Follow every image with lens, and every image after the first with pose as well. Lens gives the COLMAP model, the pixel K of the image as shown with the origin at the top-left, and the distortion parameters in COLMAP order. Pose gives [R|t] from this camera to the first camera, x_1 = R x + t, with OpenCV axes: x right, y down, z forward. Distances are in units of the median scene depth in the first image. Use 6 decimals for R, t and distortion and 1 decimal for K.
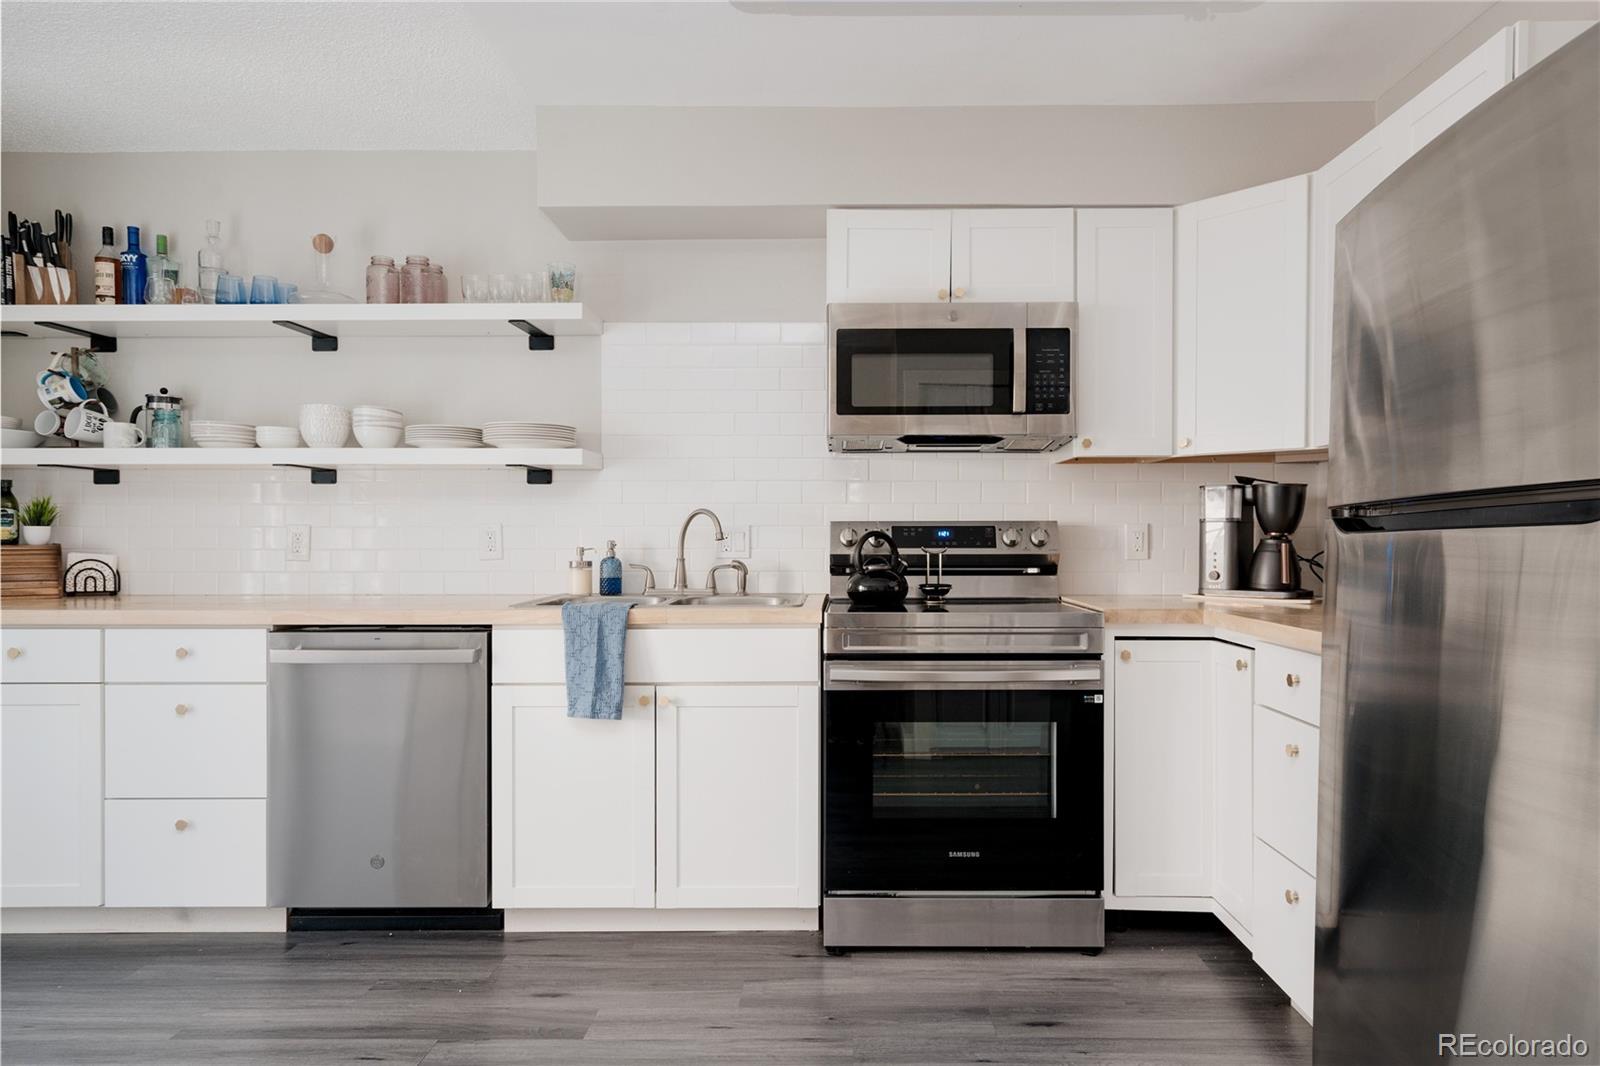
lens RADIAL K [[960.4, 0, 882.7], [0, 960.4, 549.4], [0, 0, 1]] dist [0.004864, 0.003004]
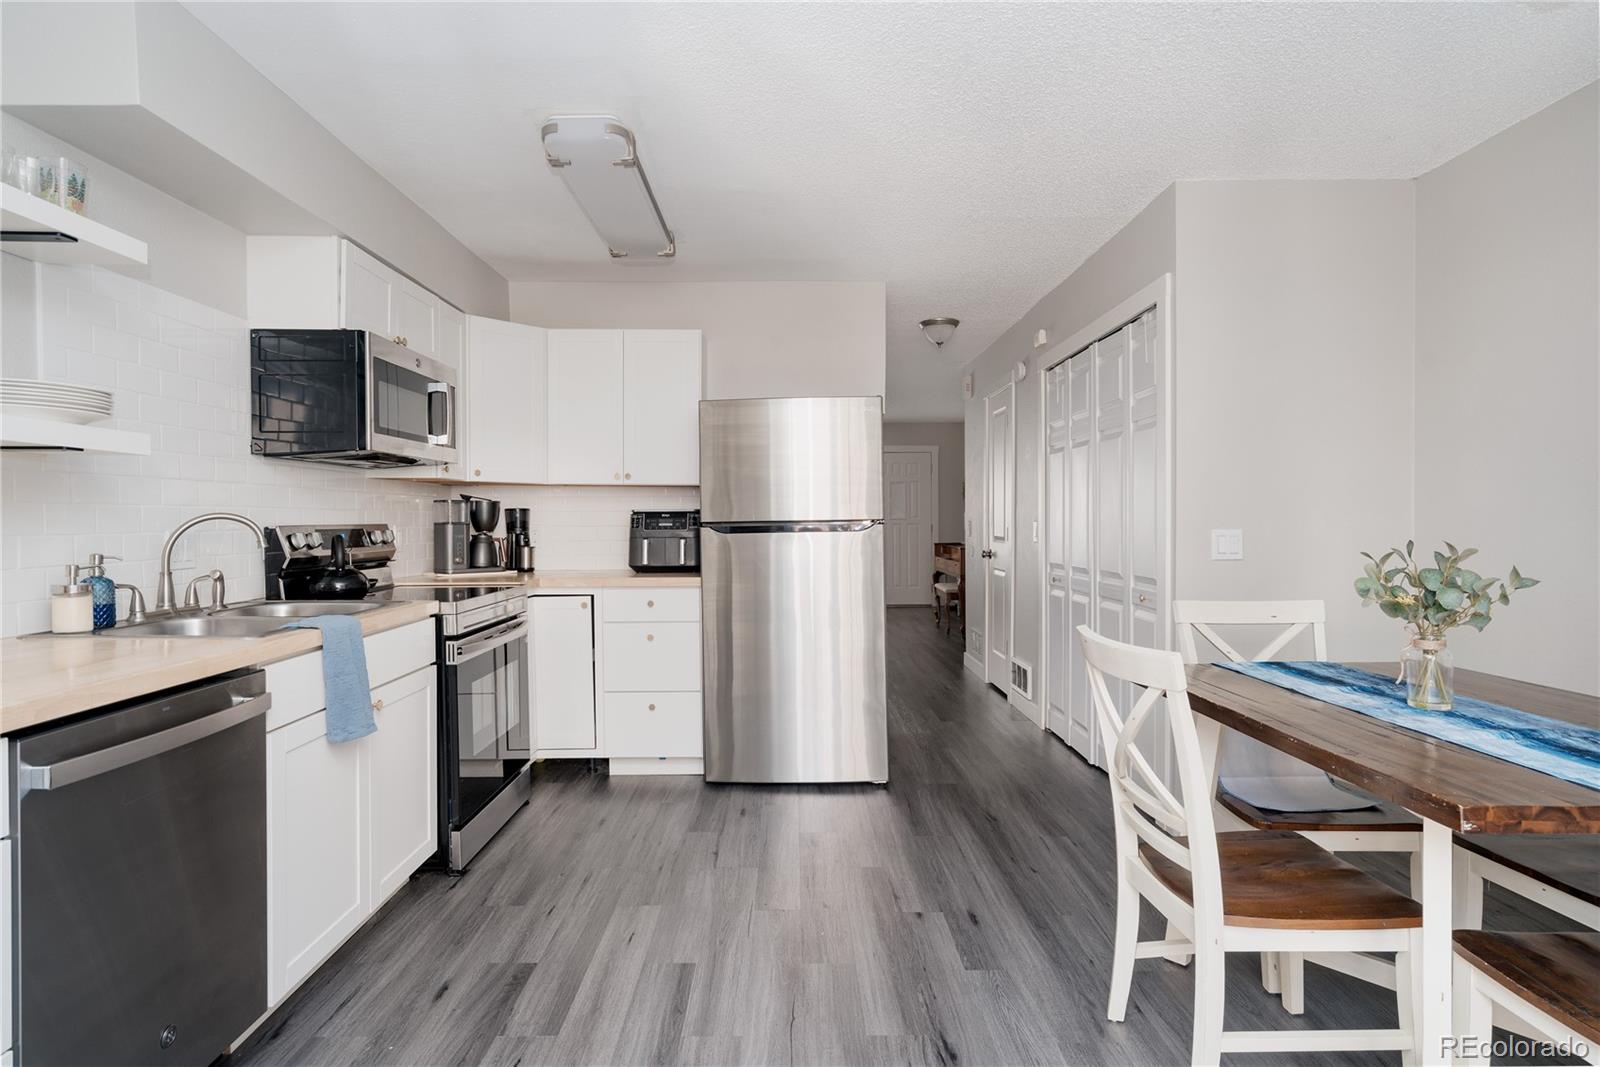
lens RADIAL K [[823.1, 0, 797.3], [0, 823.1, 530.3], [0, 0, 1]] dist [-0.001958, -0.000241]
pose [[-0.001853, -0.011322, 0.999934, -0.954283], [0.018374, 0.999767, 0.011354, -0.025184], [-0.999829, 0.018394, -0.001645, 0.479922]]
